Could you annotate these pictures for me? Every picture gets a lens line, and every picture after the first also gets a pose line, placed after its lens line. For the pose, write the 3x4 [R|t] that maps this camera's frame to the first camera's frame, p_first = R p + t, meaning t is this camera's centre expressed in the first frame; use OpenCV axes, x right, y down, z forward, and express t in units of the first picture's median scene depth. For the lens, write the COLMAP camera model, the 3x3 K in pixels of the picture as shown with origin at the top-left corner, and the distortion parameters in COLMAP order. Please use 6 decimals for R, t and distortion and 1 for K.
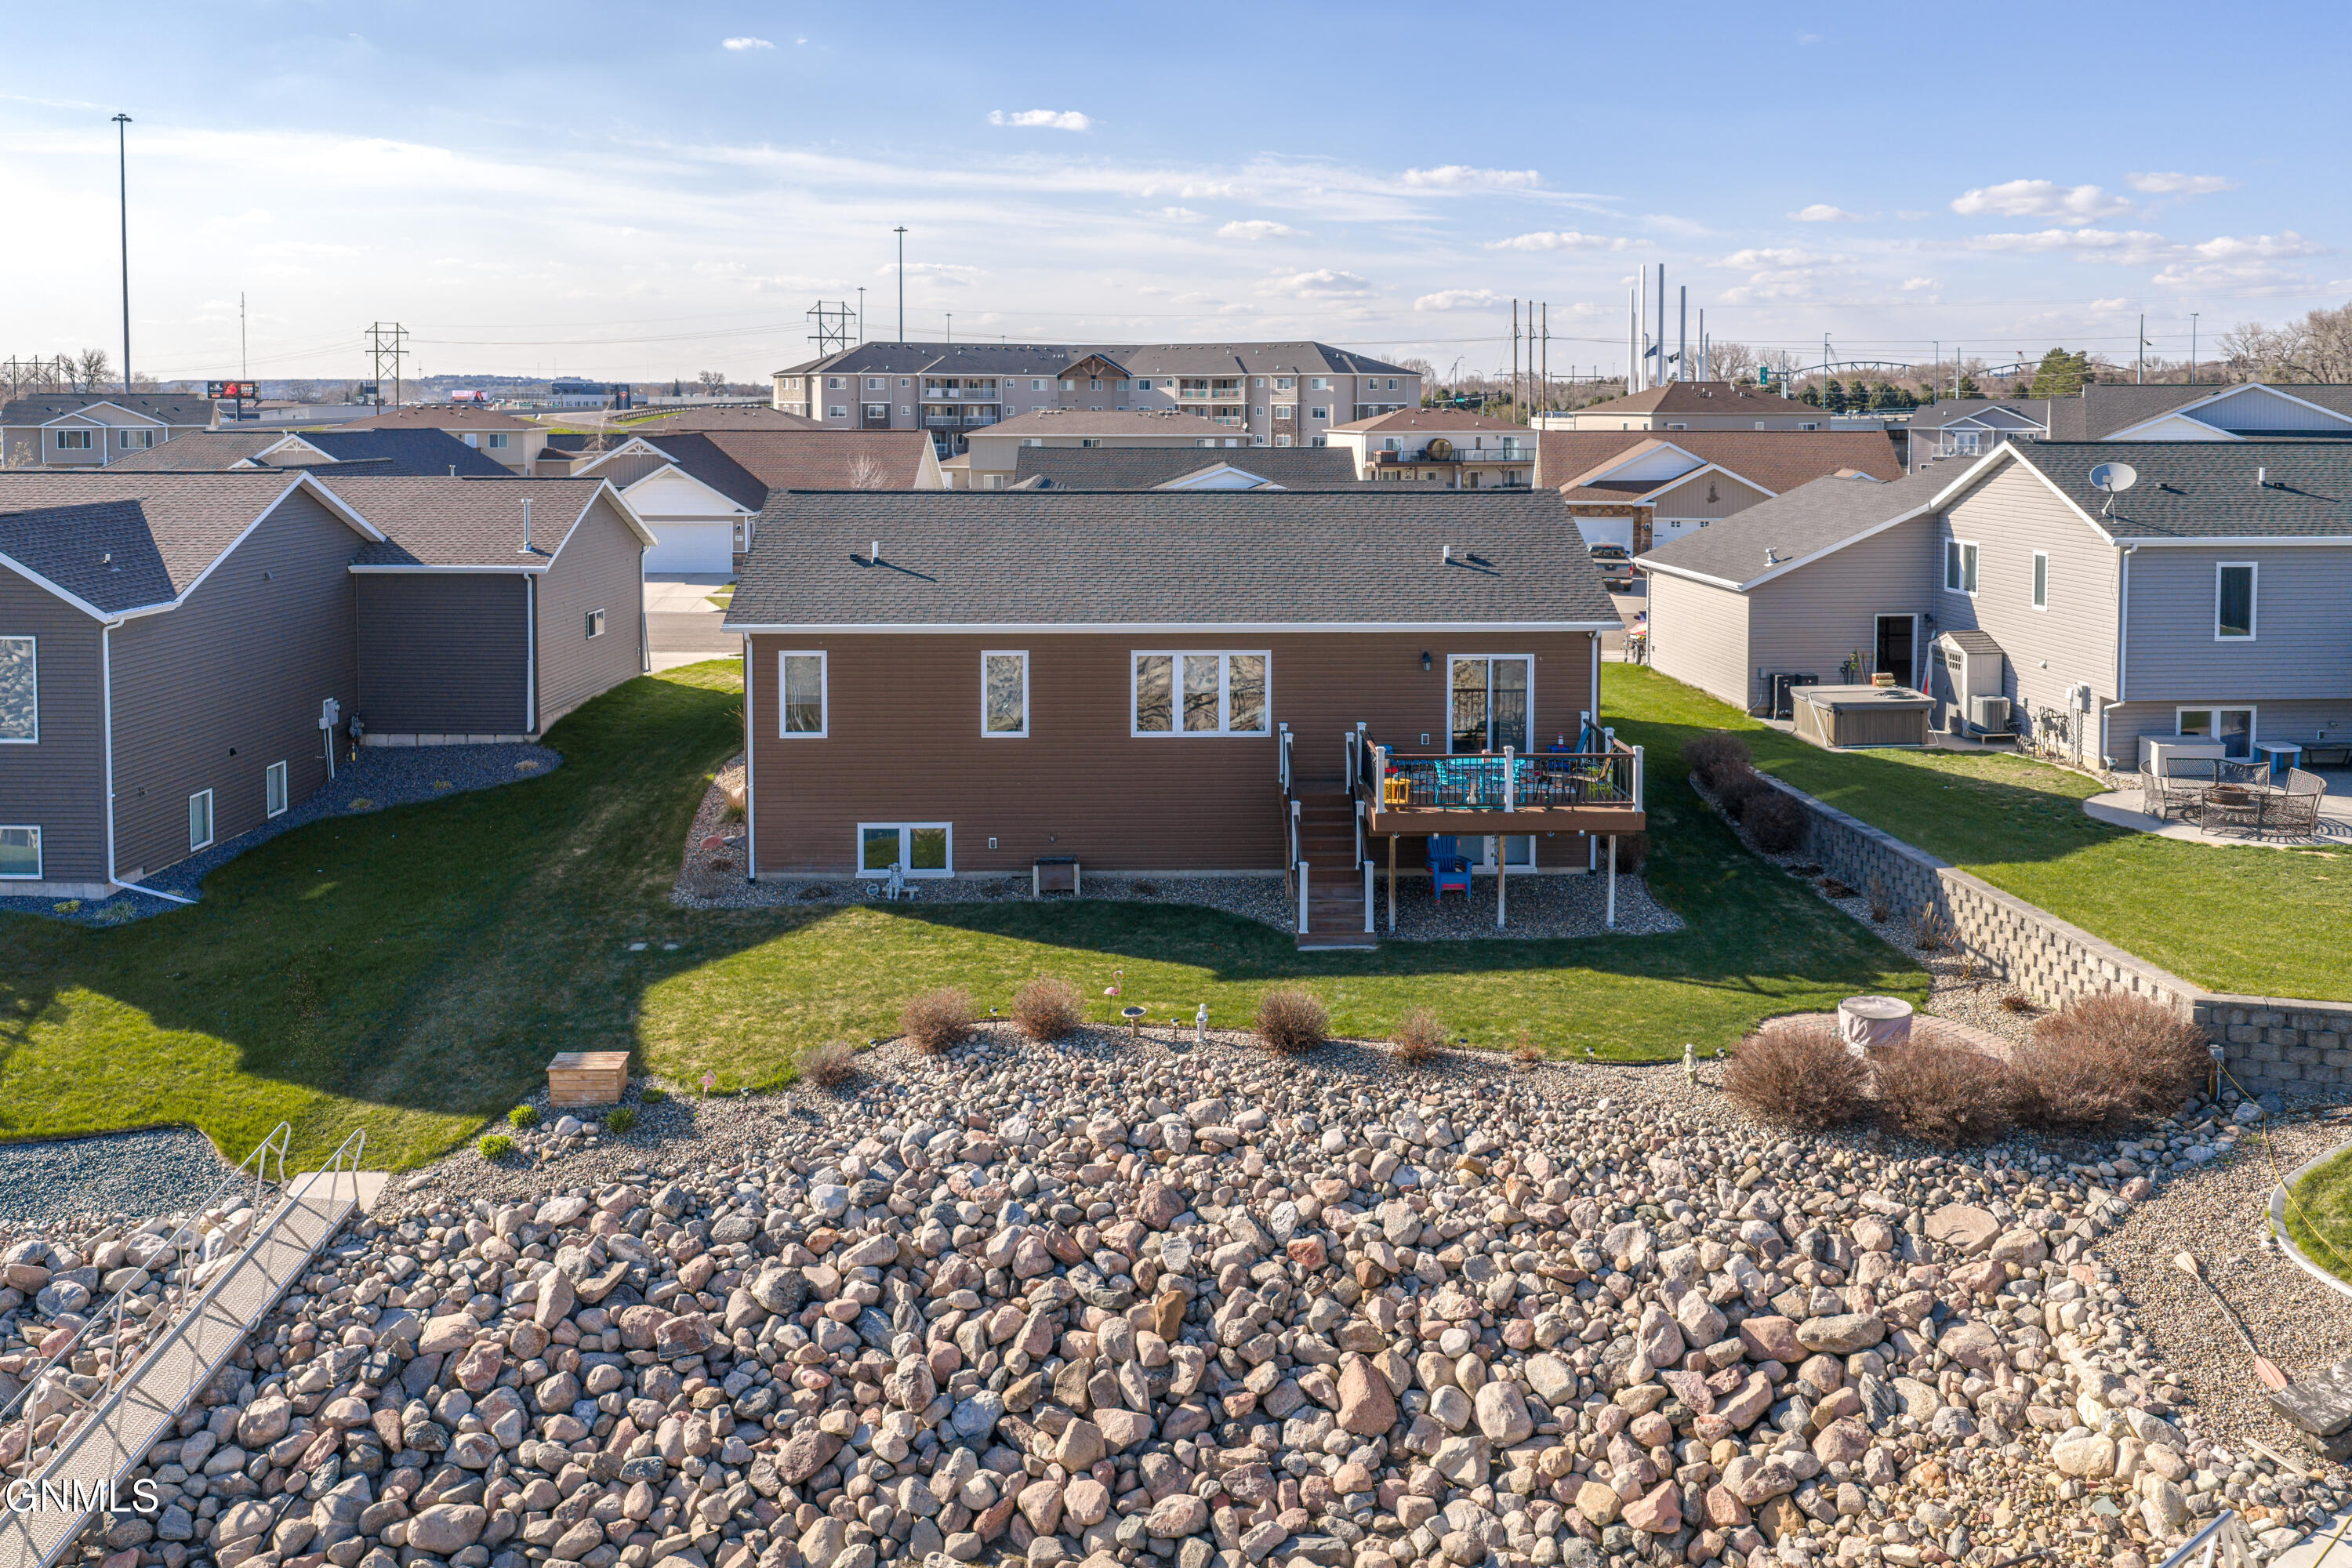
lens RADIAL K [[2026.1, 0, 1179.1], [0, 2026.1, 546.1], [0, 0, 1]] dist [0.007768, -0.001065]
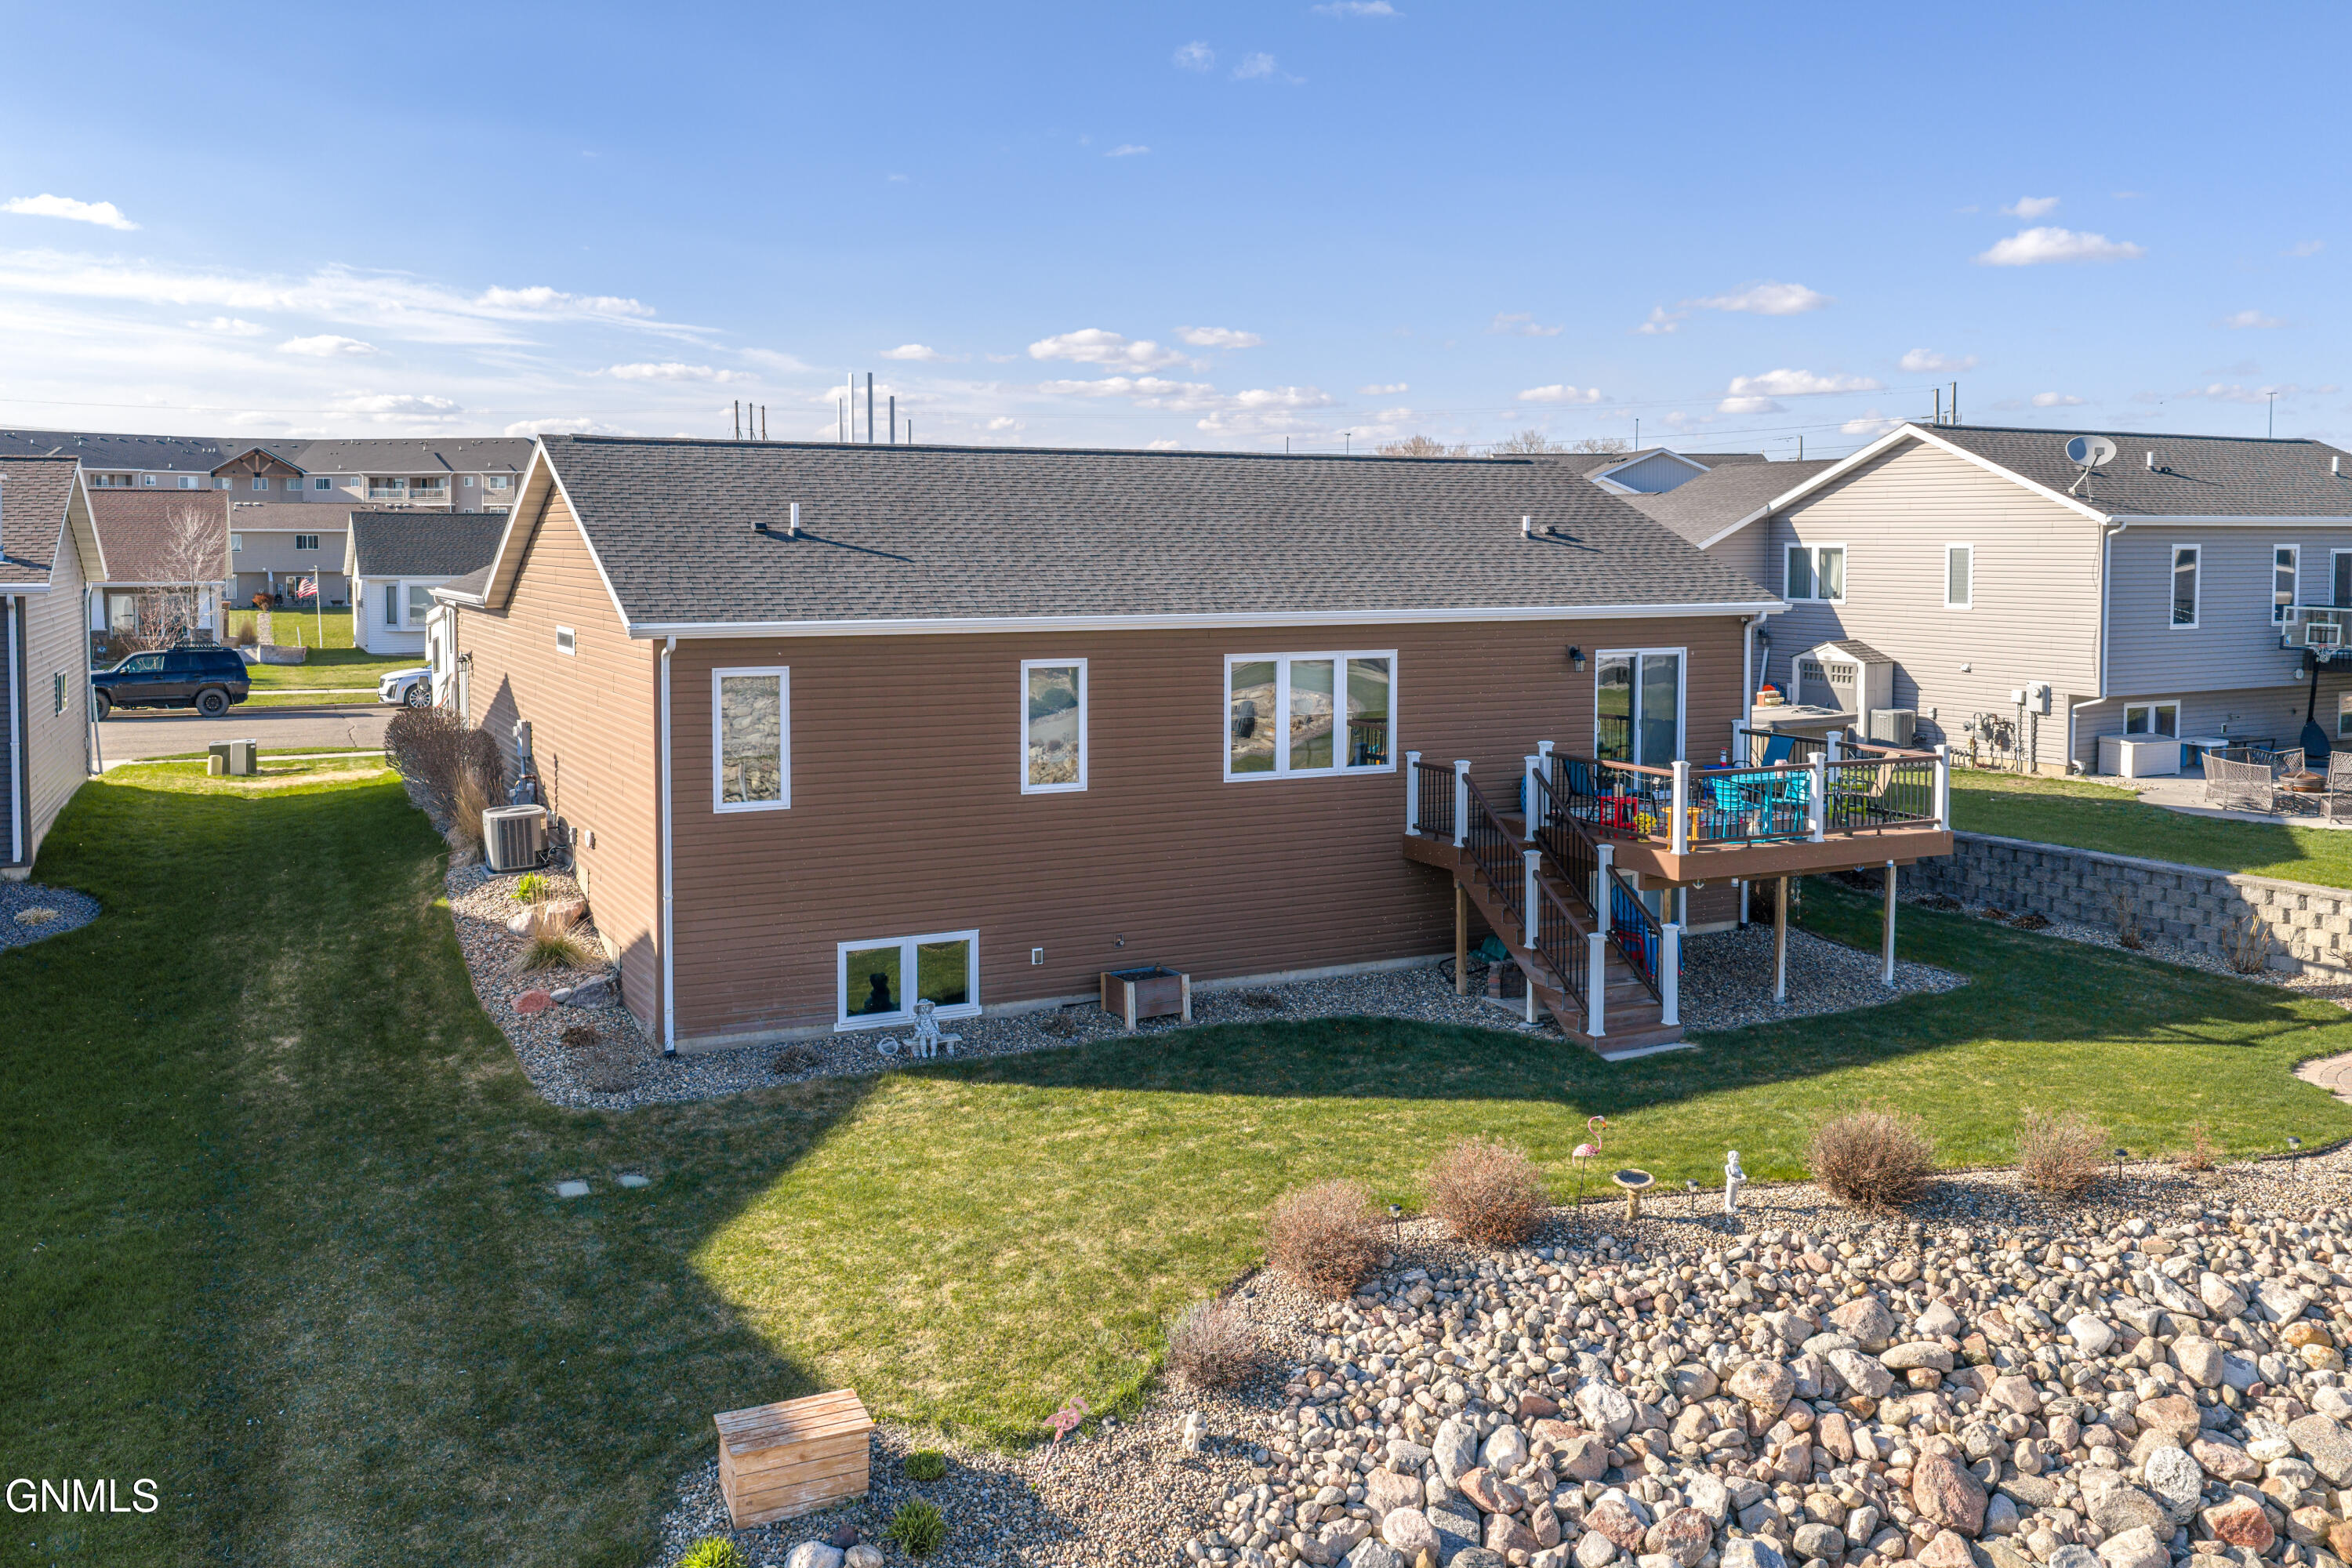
lens RADIAL K [[1999.8, 0, 1177.7], [0, 1999.8, 668.2], [0, 0, 1]] dist [0.011264, -0.009180]
pose [[0.905574, -0.028195, 0.423251, -0.342406], [0.029915, 0.999549, 0.002579, 0.057209], [-0.423133, 0.010326, 0.906009, 0.424256]]
